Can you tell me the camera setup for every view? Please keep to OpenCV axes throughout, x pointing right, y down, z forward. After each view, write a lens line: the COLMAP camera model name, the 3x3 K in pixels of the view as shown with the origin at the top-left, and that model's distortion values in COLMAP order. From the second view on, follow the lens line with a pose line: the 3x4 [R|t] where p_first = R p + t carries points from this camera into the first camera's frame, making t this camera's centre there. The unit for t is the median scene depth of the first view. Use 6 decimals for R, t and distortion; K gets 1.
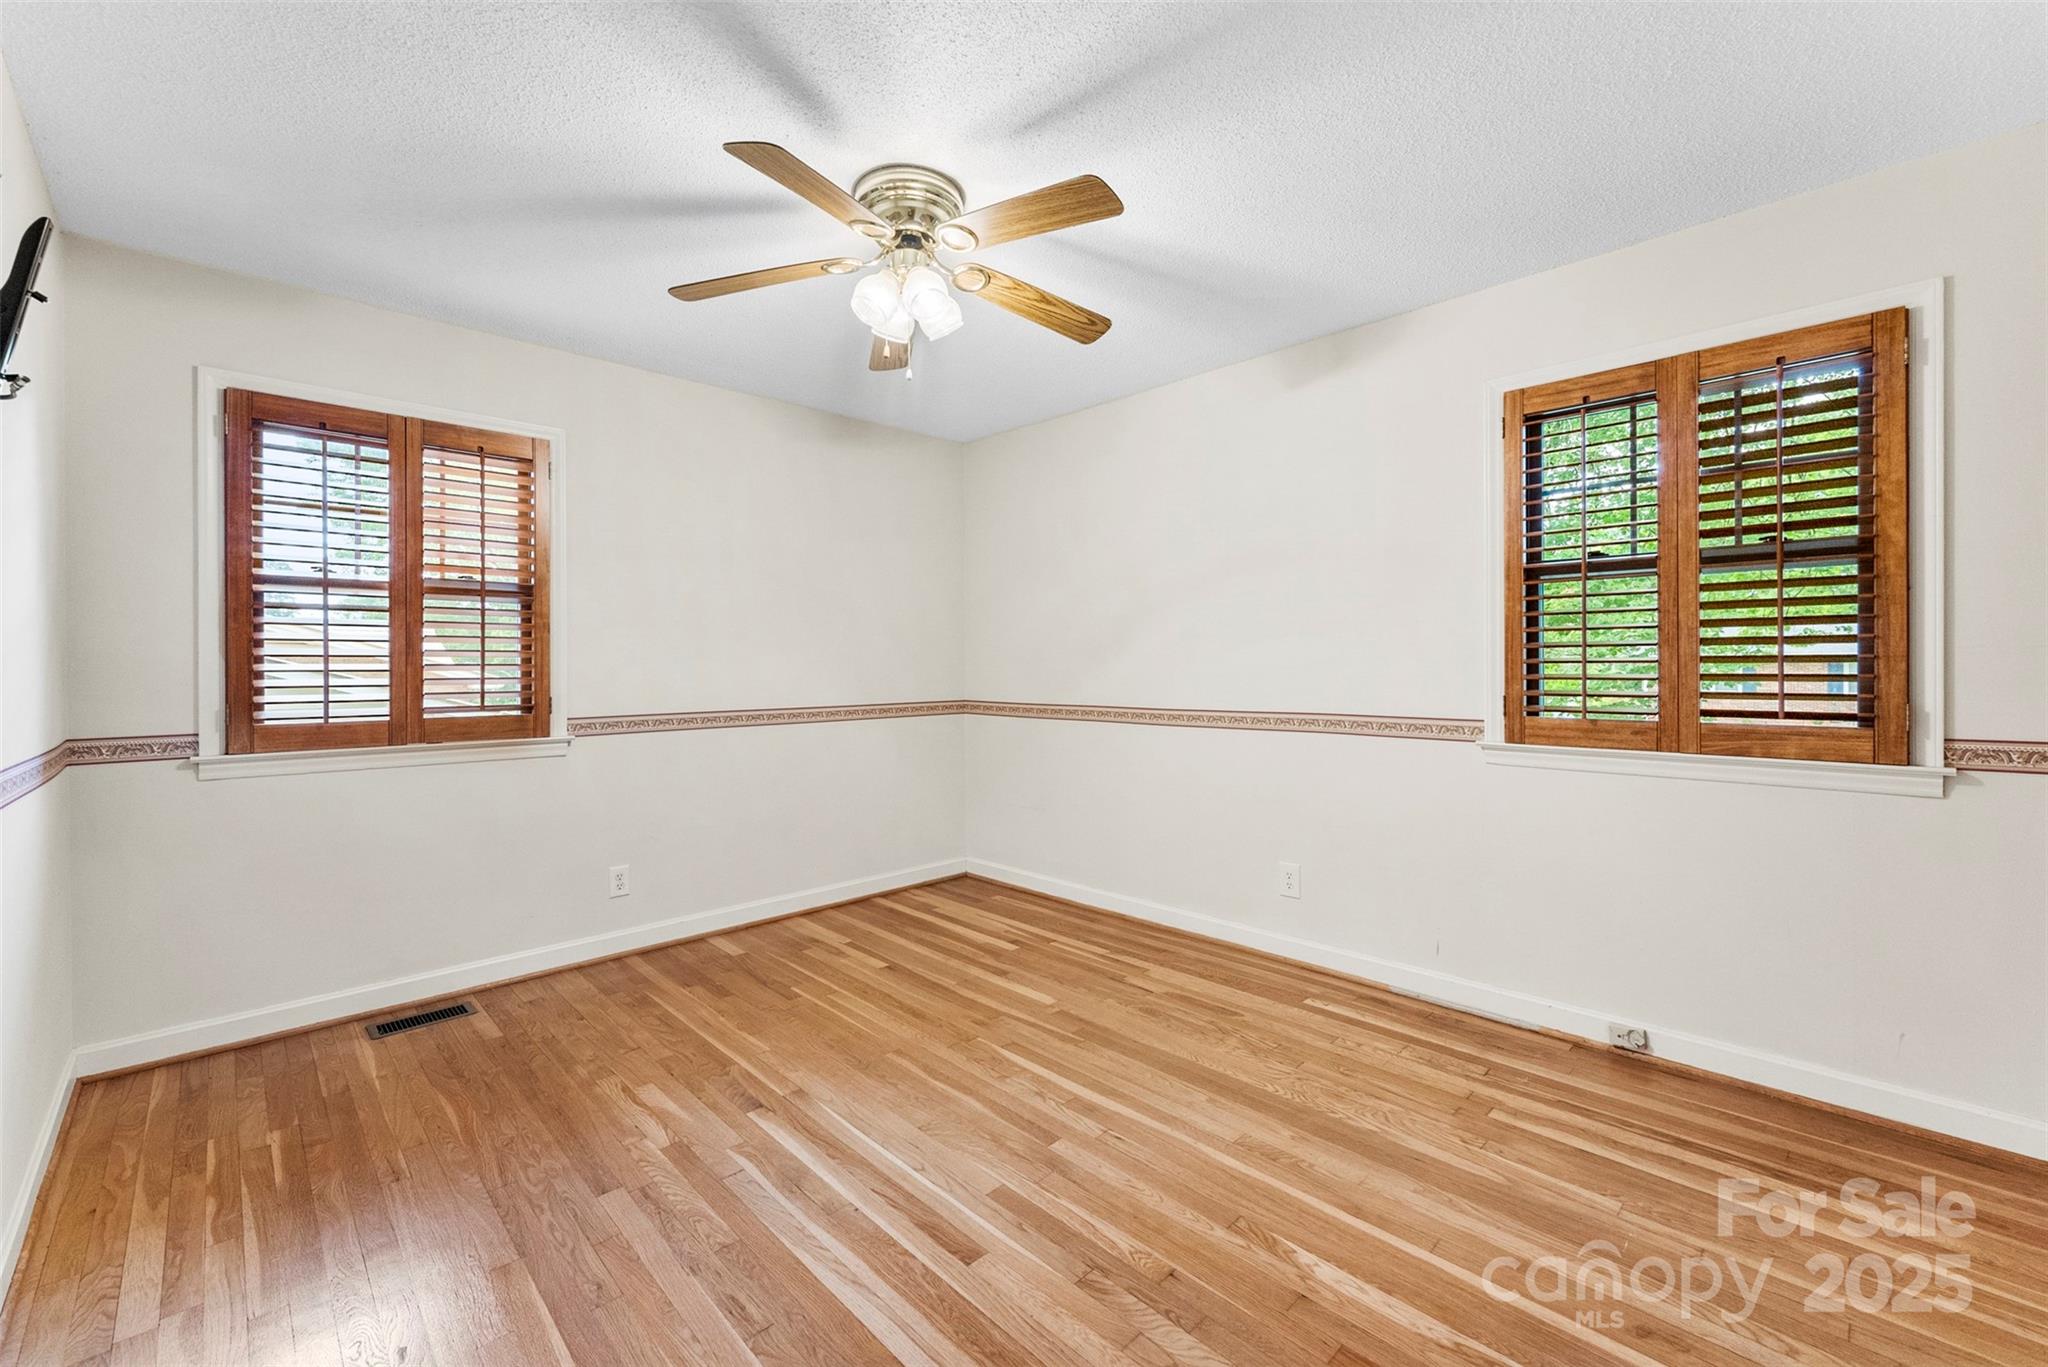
lens RADIAL K [[823.9, 0, 1030.6], [0, 823.9, 683.6], [0, 0, 1]] dist [0.000246, 0.000071]
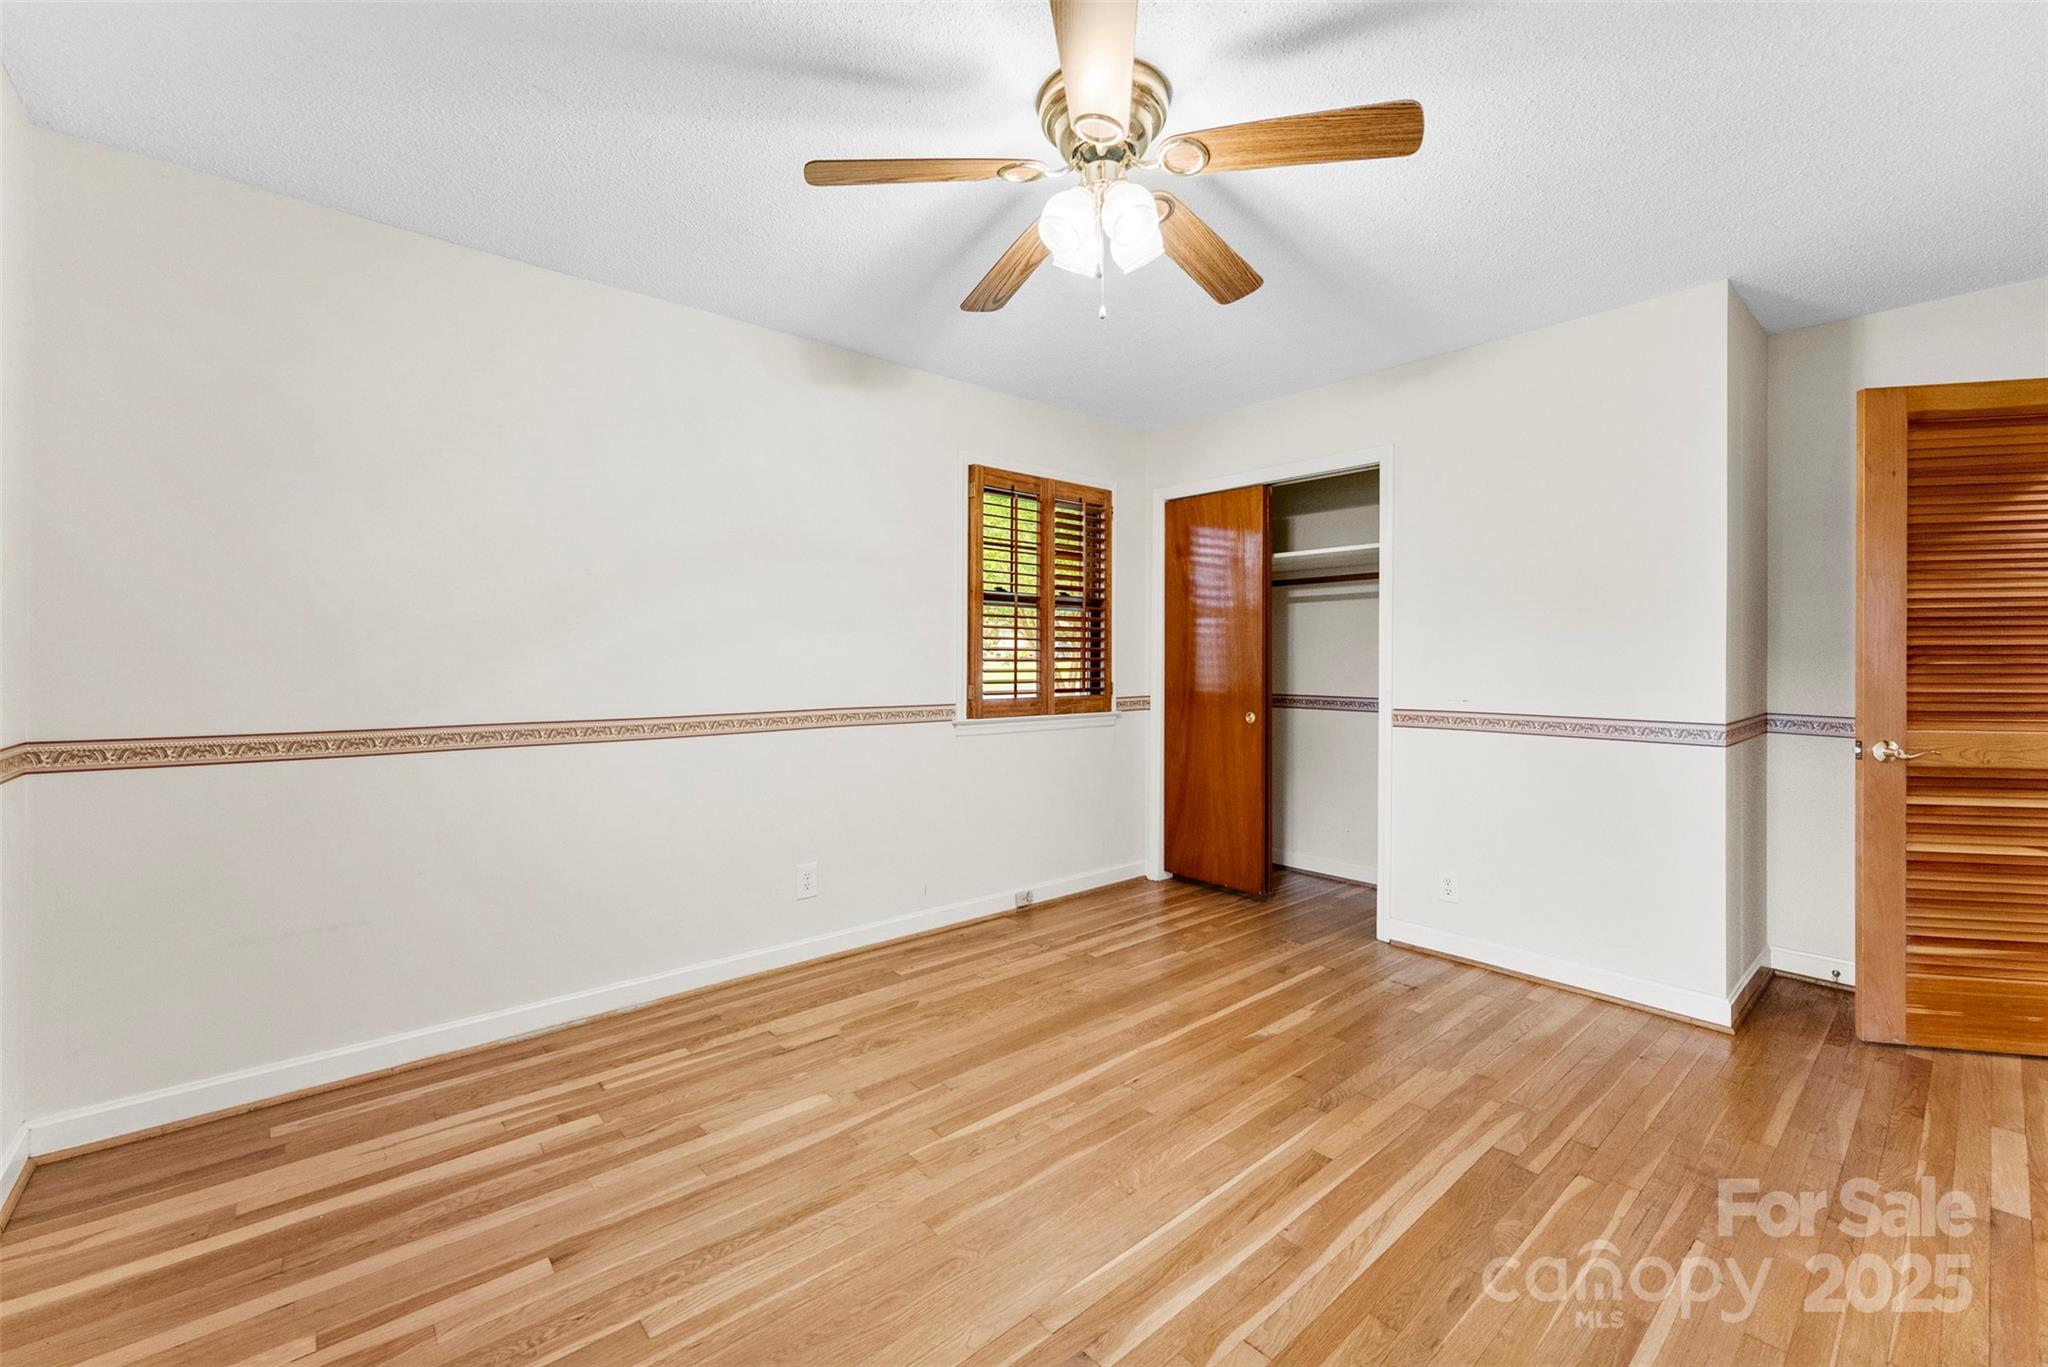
lens RADIAL K [[835.2, 0, 1012.4], [0, 835.2, 679.1], [0, 0, 1]] dist [0.001215, 0.000686]
pose [[0.073434, -0.017172, 0.997152, -0.870723], [0.019917, 0.999678, 0.015749, -0.016840], [-0.997101, 0.018704, 0.073752, 0.900404]]
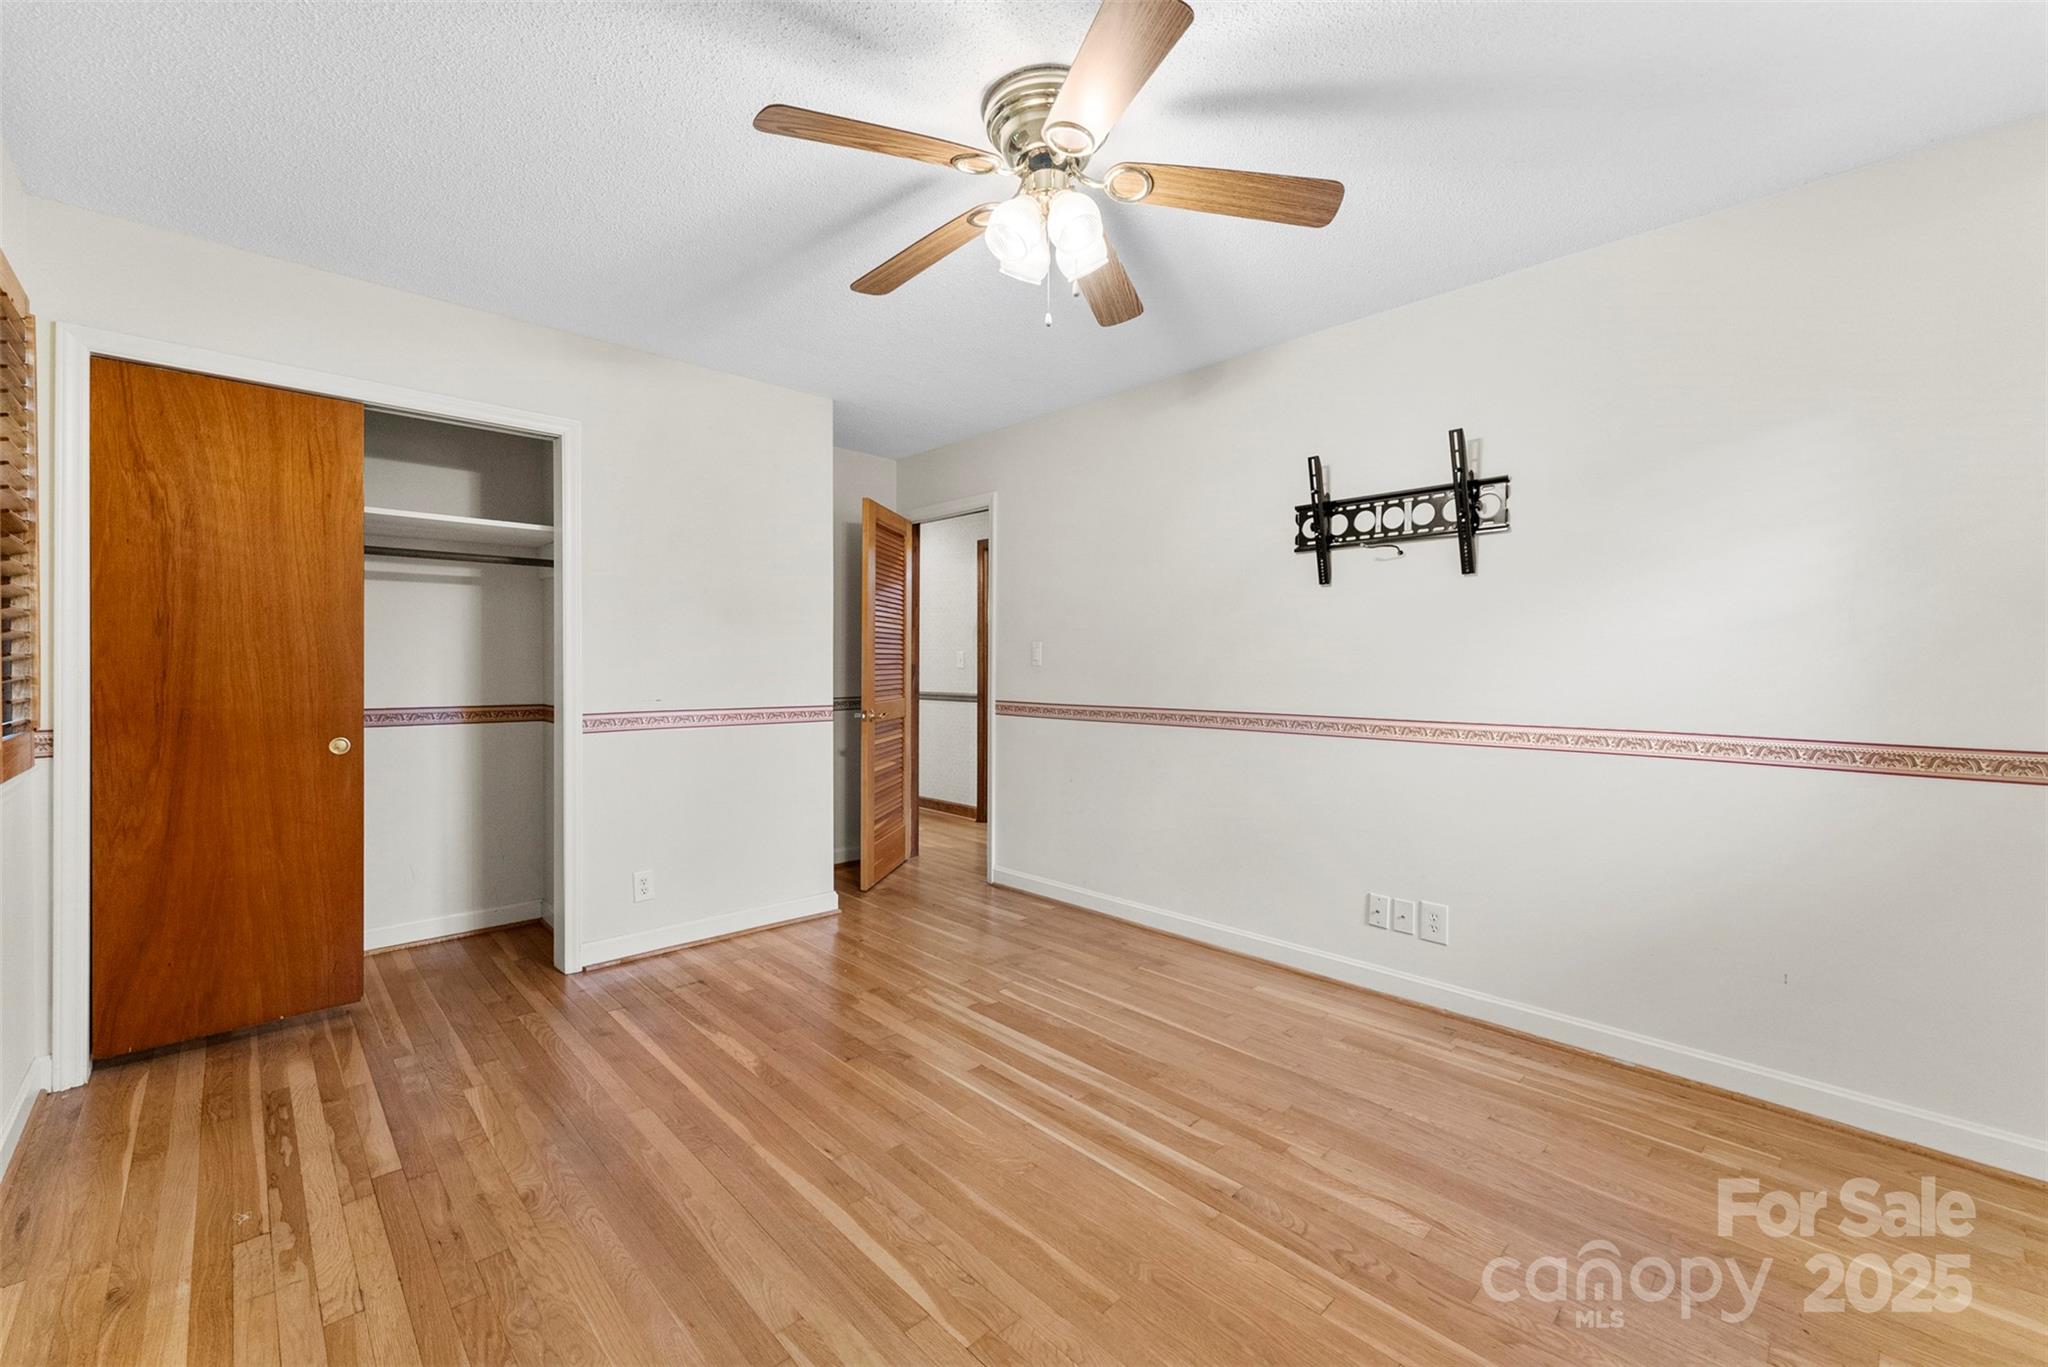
lens RADIAL K [[841.3, 0, 1024.0], [0, 841.3, 683.5], [0, 0, 1]] dist [-0.000611, -0.000065]
pose [[-0.999895, 0.004442, 0.013818, -0.117776], [0.005065, 0.998957, 0.045369, -0.033039], [-0.013602, 0.045435, -0.998875, 1.640706]]
